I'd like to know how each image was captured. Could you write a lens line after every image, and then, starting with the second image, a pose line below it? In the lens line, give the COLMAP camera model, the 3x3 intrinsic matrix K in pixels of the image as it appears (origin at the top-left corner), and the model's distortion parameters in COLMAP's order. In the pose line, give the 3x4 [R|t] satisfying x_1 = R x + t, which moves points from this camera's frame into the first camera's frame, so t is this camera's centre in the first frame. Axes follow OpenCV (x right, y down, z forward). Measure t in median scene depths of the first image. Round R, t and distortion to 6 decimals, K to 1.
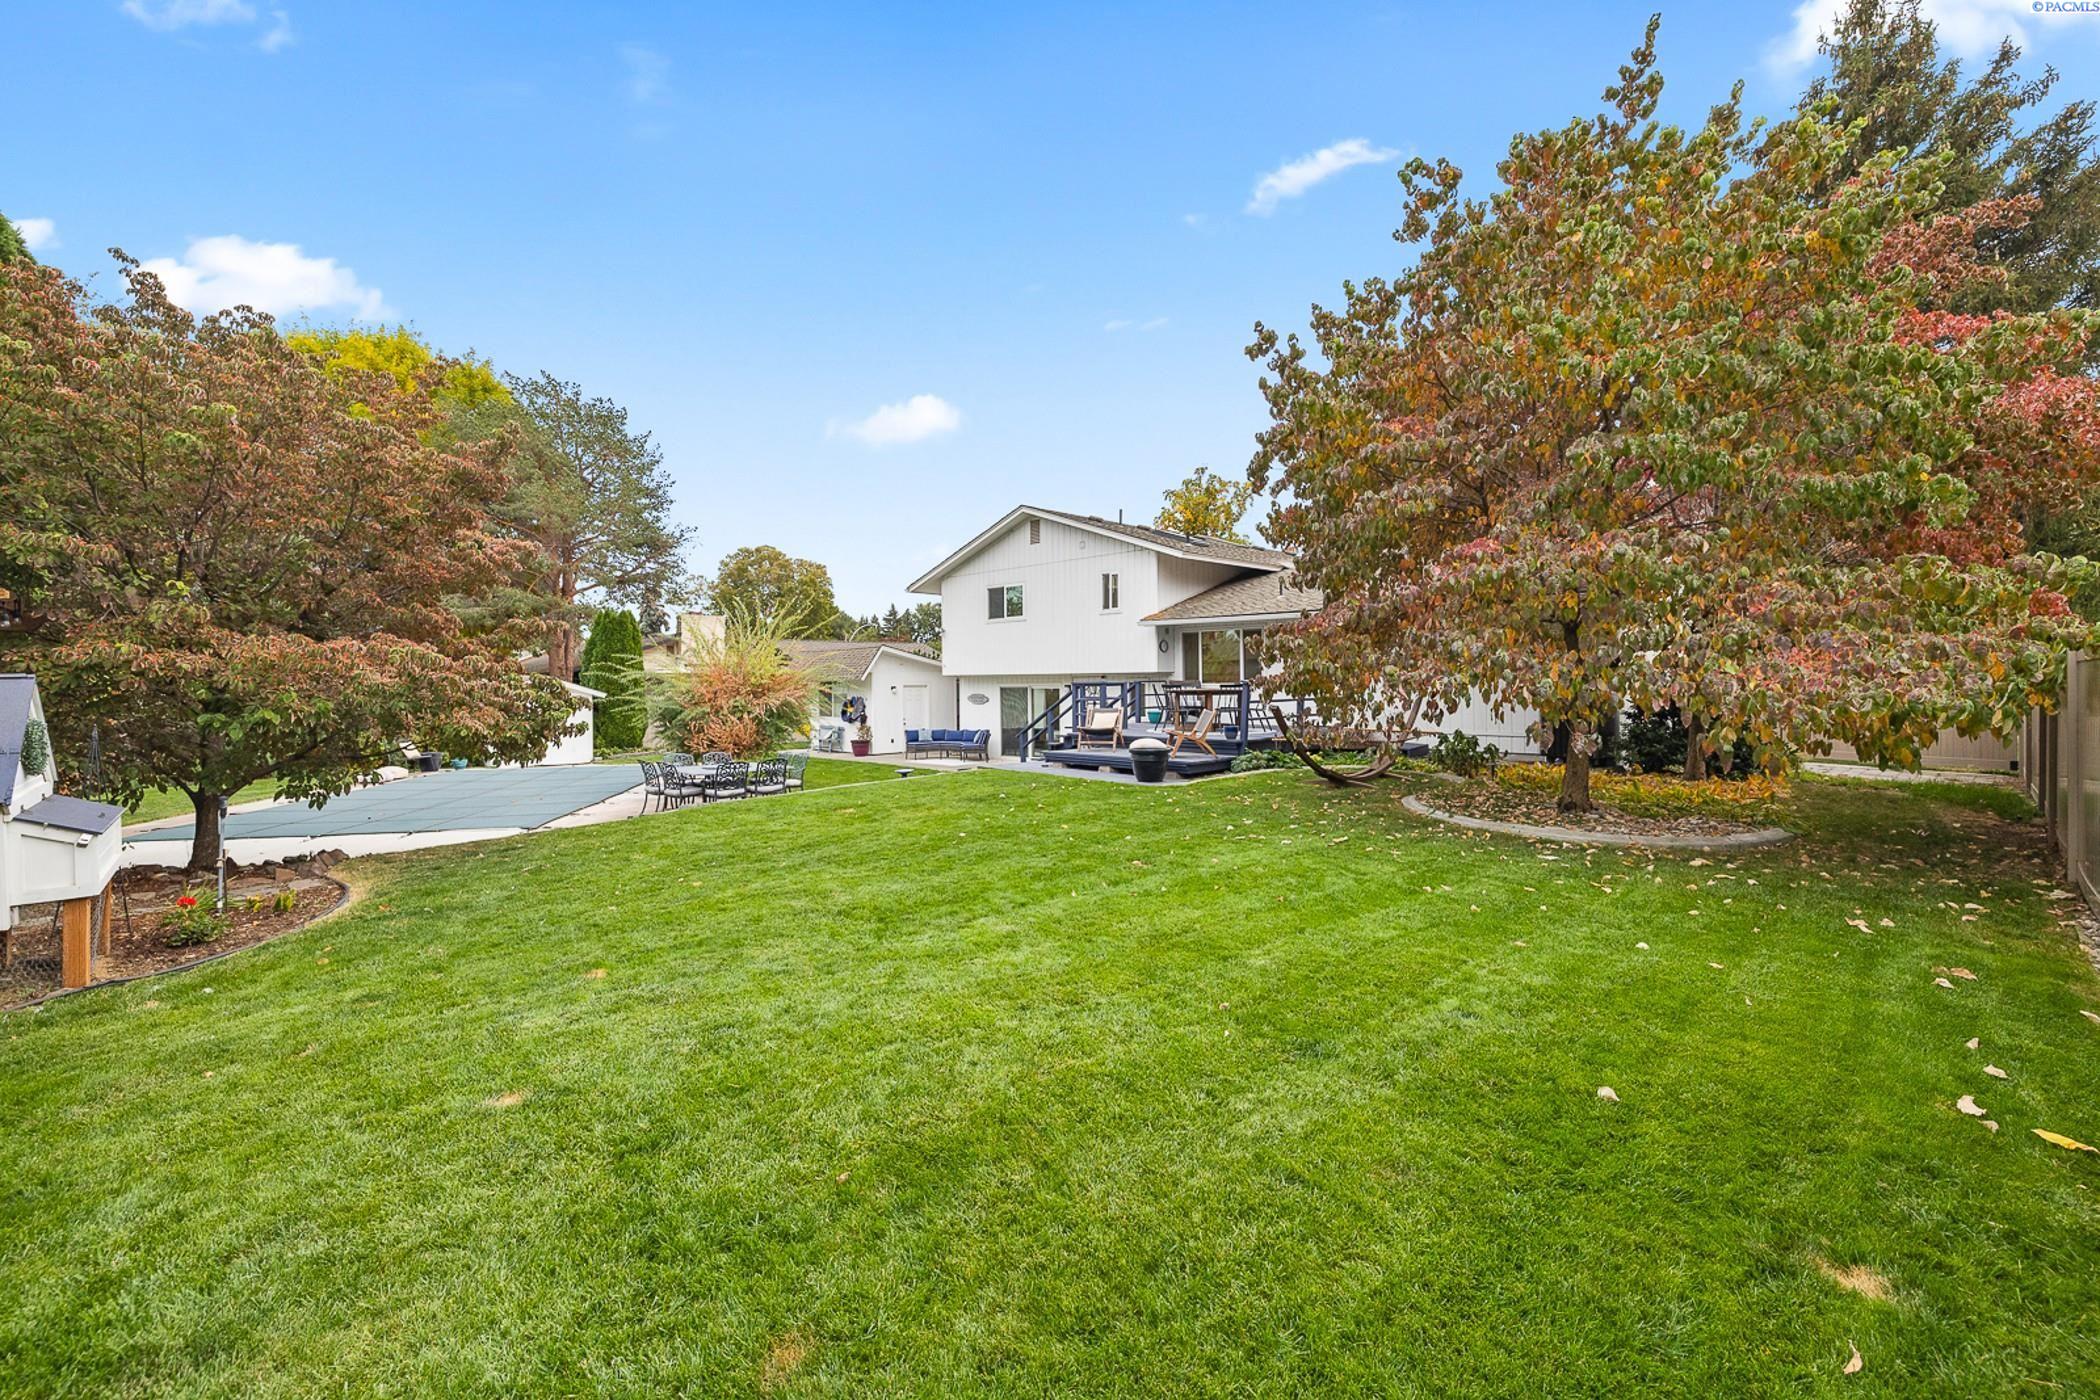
lens RADIAL K [[911.1, 0, 1055.8], [0, 911.1, 691.8], [0, 0, 1]] dist [-0.000016, 0.000097]
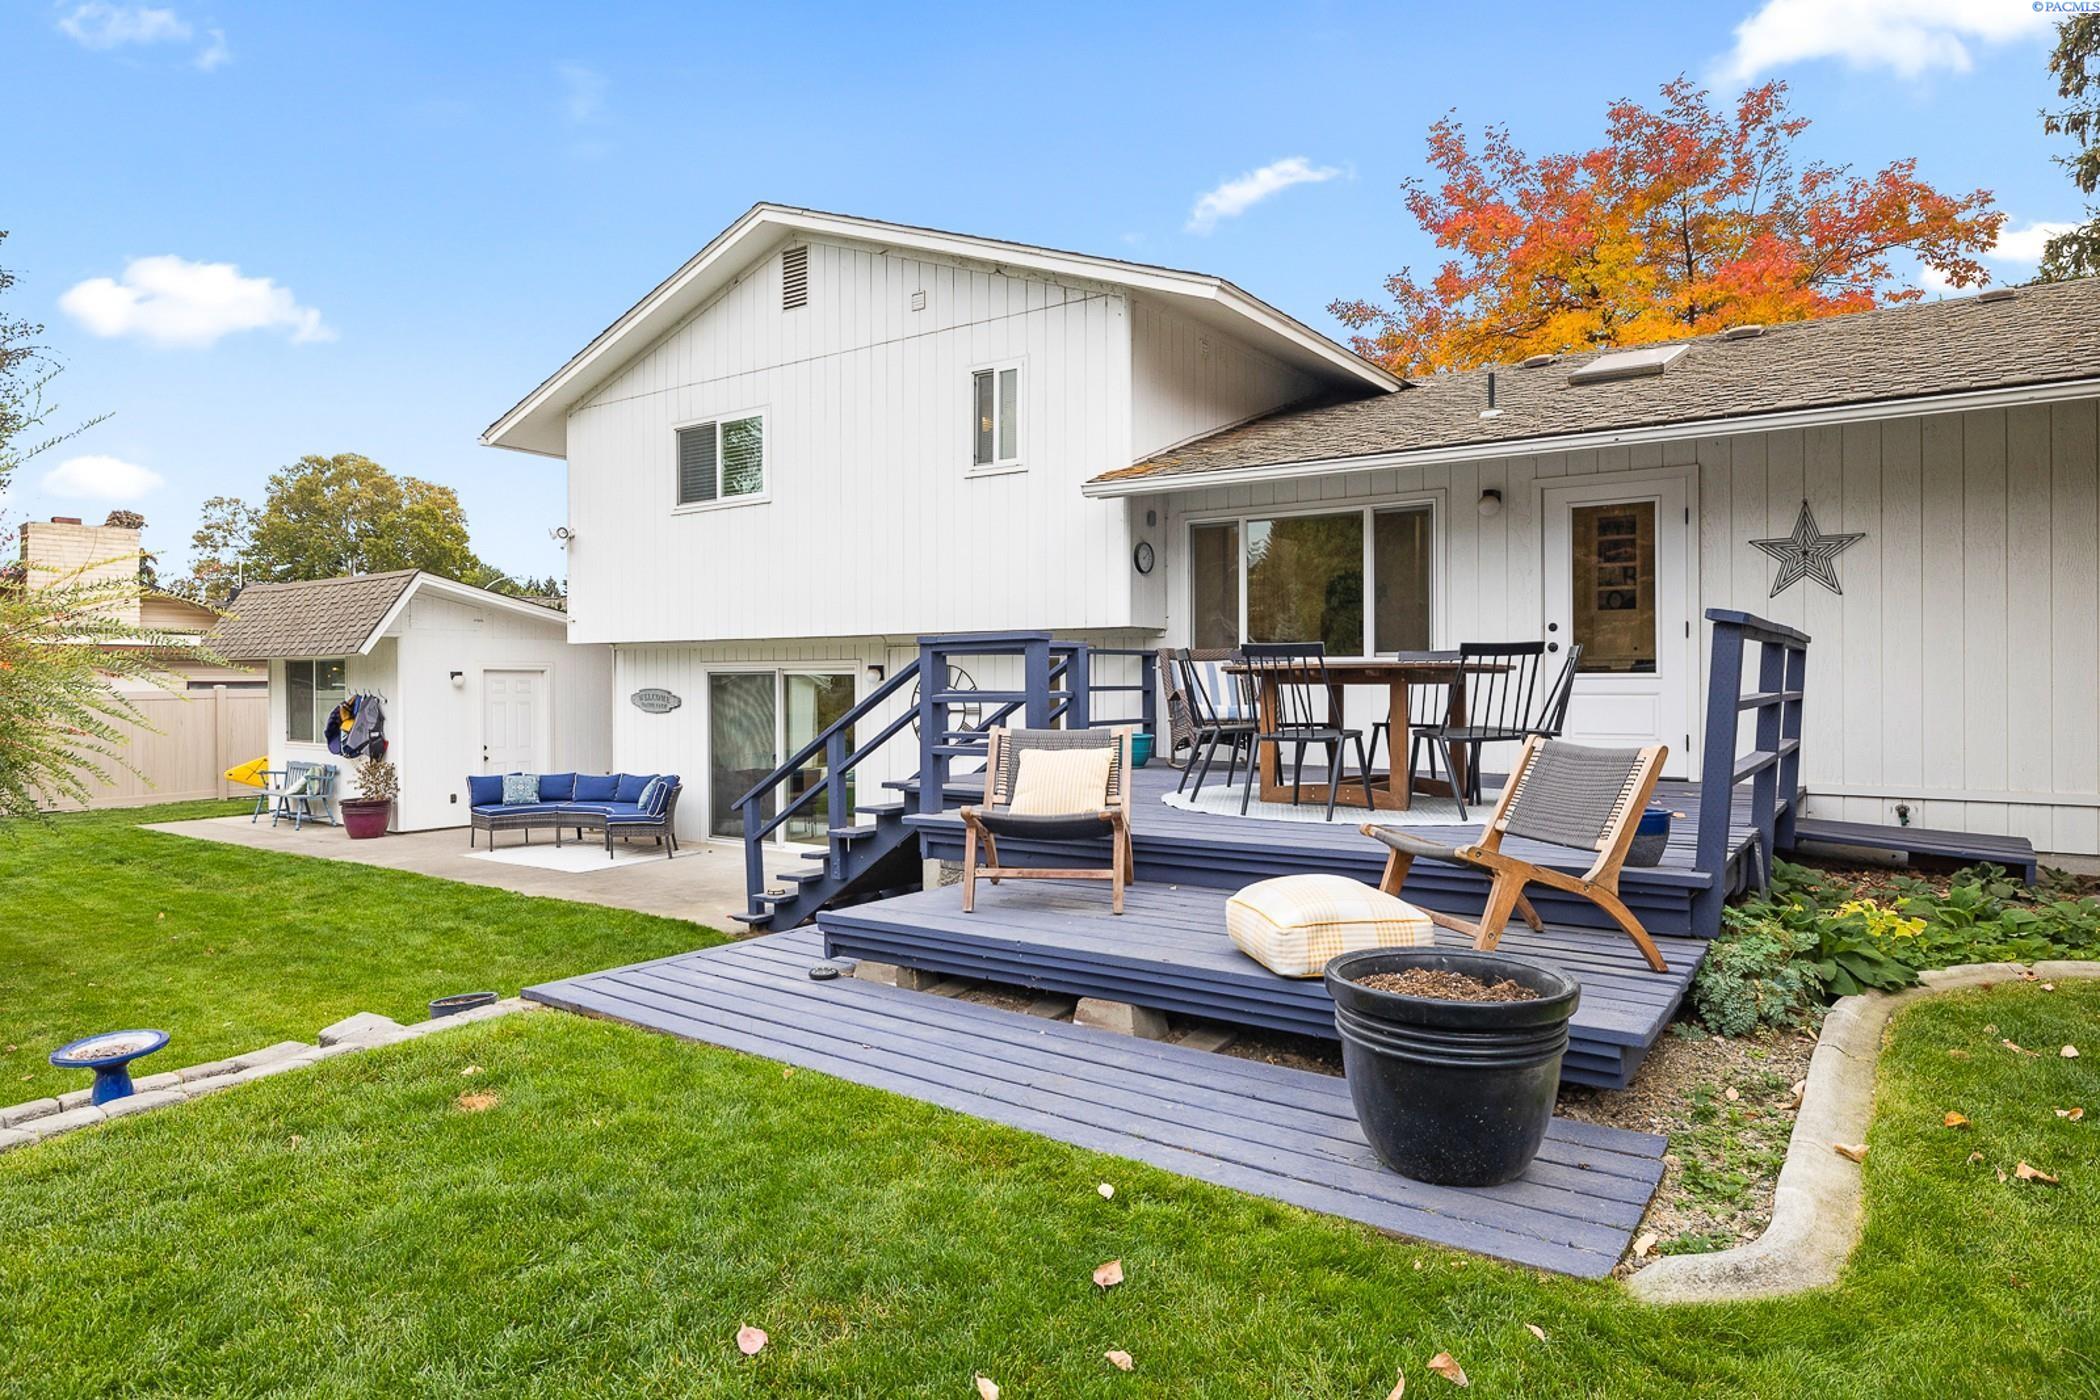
lens RADIAL K [[1231.2, 0, 1052.2], [0, 1231.2, 690.8], [0, 0, 1]] dist [-0.001244, -0.000022]
pose [[0.983837, 0.003229, 0.179035, -0.007274], [-0.002577, 0.999989, -0.003876, 0.005275], [-0.179046, 0.003352, 0.983835, 0.430597]]
